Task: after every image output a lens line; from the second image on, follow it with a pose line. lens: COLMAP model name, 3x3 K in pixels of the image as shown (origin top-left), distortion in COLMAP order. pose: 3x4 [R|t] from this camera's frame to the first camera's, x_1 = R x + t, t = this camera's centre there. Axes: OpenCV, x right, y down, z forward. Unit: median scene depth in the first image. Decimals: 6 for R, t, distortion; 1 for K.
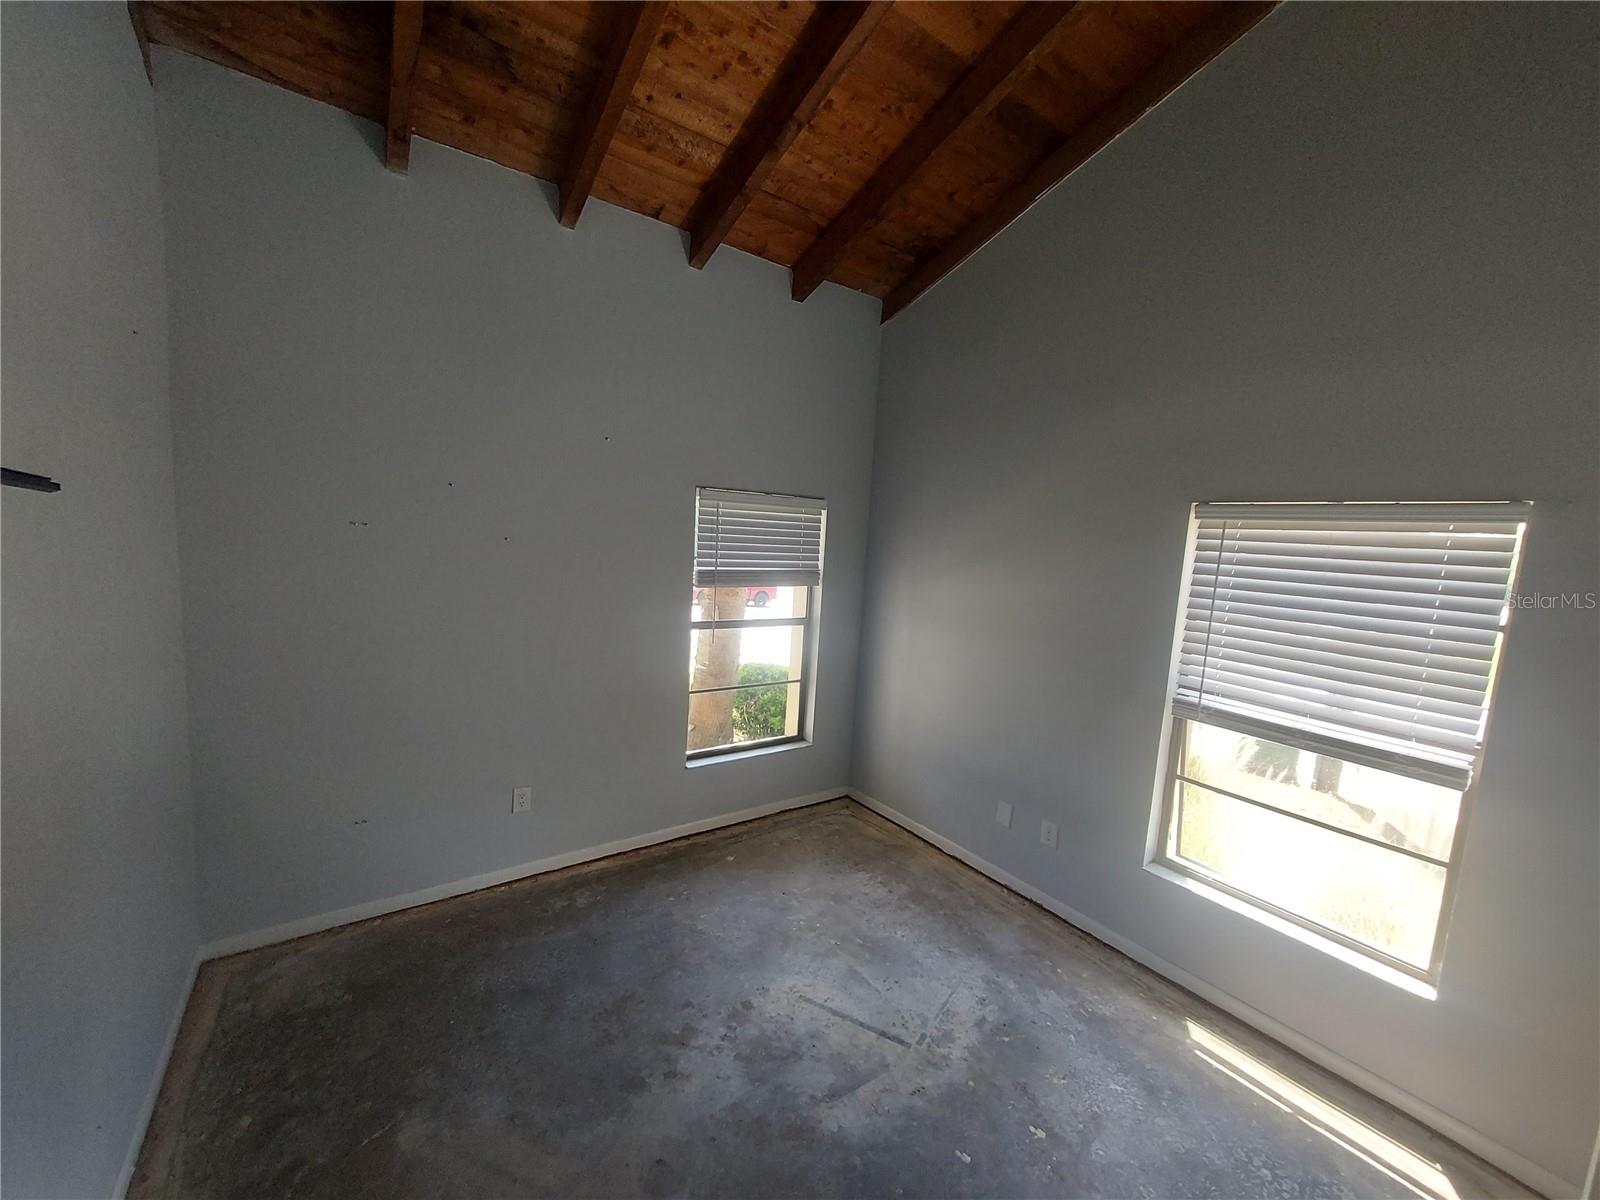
lens RADIAL K [[637.1, 0, 797.8], [0, 637.1, 601.6], [0, 0, 1]] dist [0.000857, 0.000121]
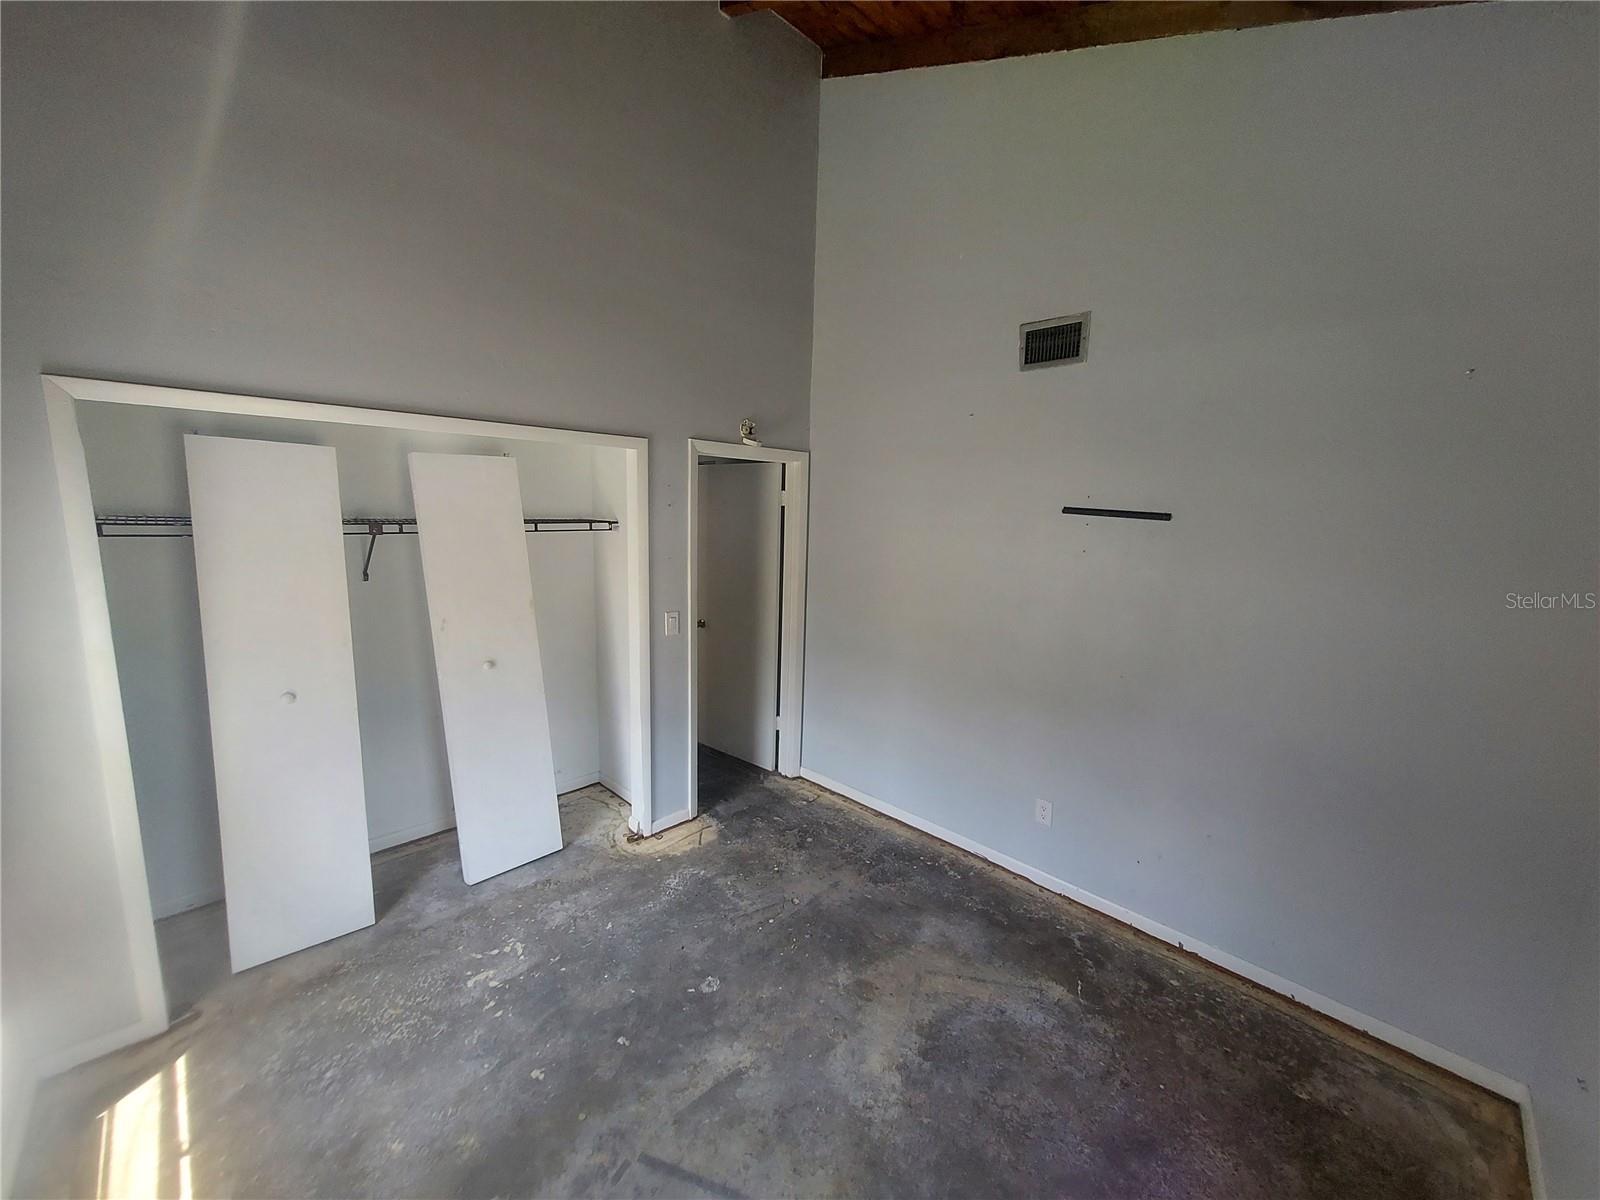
lens RADIAL K [[637.1, 0, 800.2], [0, 637.1, 603.9], [0, 0, 1]] dist [0.000857, 0.000121]
pose [[-0.982719, -0.059670, -0.175223, 0.168484], [-0.102641, 0.963418, 0.247569, -0.179453], [0.154041, 0.261275, -0.952894, 1.679548]]
